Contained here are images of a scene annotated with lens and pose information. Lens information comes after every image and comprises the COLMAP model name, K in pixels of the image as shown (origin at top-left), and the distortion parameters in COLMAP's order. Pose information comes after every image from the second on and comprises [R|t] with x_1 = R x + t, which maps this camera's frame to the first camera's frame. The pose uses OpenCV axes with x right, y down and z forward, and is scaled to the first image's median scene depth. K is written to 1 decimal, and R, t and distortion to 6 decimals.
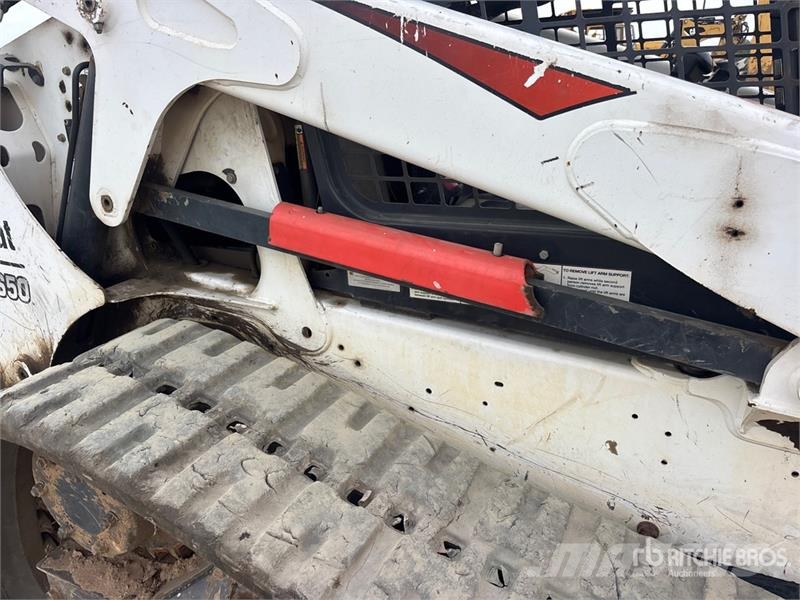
lens RADIAL K [[576.2, 0, 413.8], [0, 576.2, 296.8], [0, 0, 1]] dist [0.007166, 0.001976]
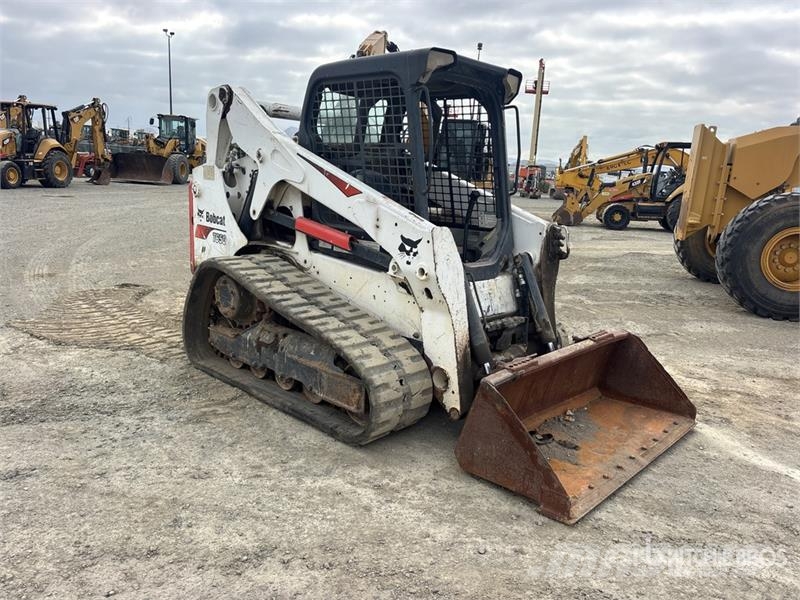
lens RADIAL K [[597.7, 0, 417.8], [0, 597.7, 319.7], [0, 0, 1]] dist [0.045416, -0.001441]
pose [[0.957759, 0.152125, -0.244039, 1.219403], [-0.179072, 0.979506, -0.092203, 0.557198], [0.225011, 0.132009, 0.965372, -1.900473]]
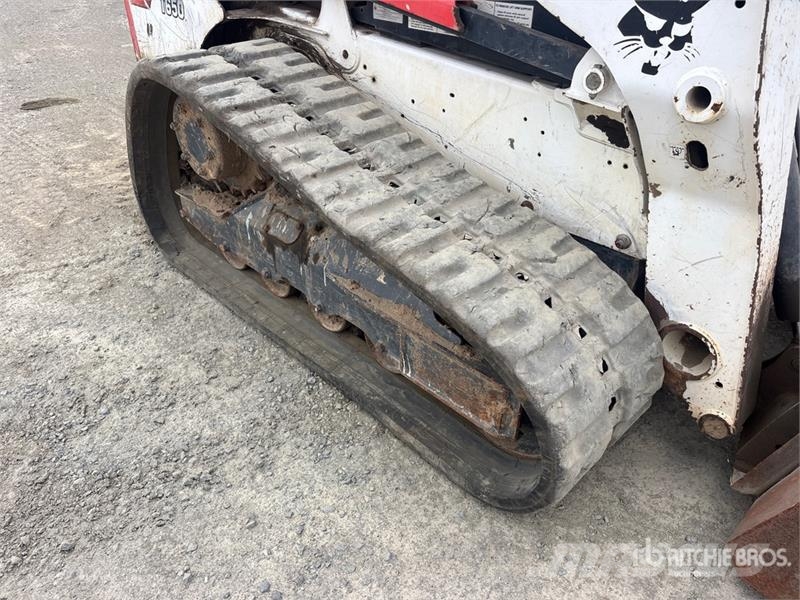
lens RADIAL K [[604.9, 0, 398.5], [0, 604.9, 302.0], [0, 0, 1]] dist [0.024464, -0.004433]
pose [[0.943386, 0.214908, -0.252660, 0.463804], [-0.146096, 0.953069, 0.265170, 0.234922], [0.297789, -0.213245, 0.930510, -0.510325]]
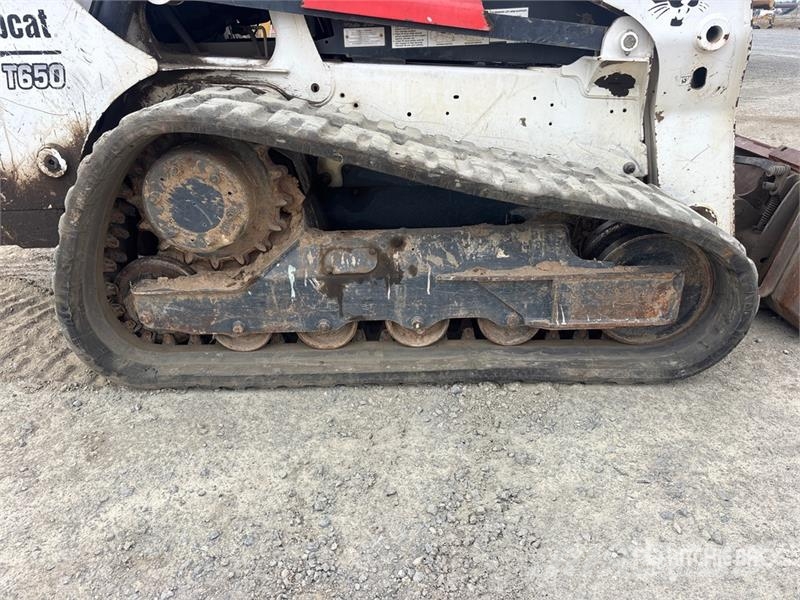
lens RADIAL K [[602.0, 0, 400.1], [0, 602.0, 308.7], [0, 0, 1]] dist [0.042797, -0.049118]
pose [[0.904075, -0.181103, 0.387104, -0.688588], [0.149469, 0.982561, 0.110600, 0.473174], [-0.400383, -0.042131, 0.915379, -0.477819]]
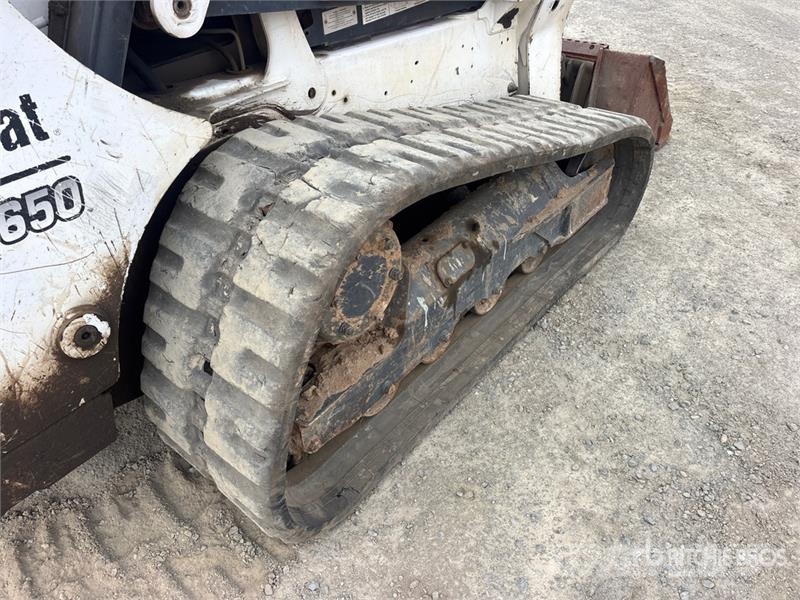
lens RADIAL K [[604.9, 0, 398.5], [0, 604.9, 302.0], [0, 0, 1]] dist [0.024464, -0.004433]
pose [[0.236157, -0.585365, 0.775614, -1.364343], [0.366122, 0.792969, 0.486986, -0.137796], [-0.900103, 0.168964, 0.401580, 0.439968]]
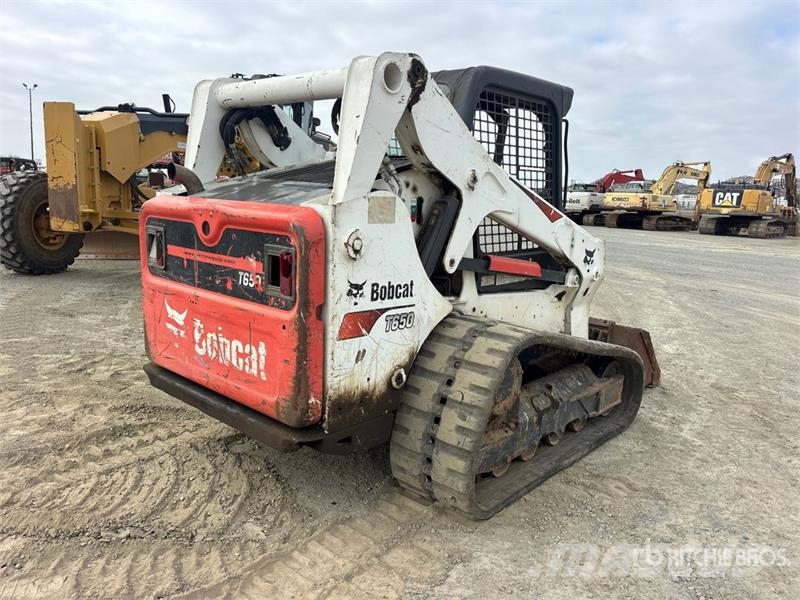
lens RADIAL K [[590.3, 0, 400.0], [0, 590.3, 300.0], [0, 0, 1]] dist [0.045522, -0.078544]
pose [[0.290375, -0.131212, 0.947874, -2.676009], [0.278030, 0.959391, 0.047633, -0.184762], [-0.915632, 0.249706, 0.315064, 0.511082]]
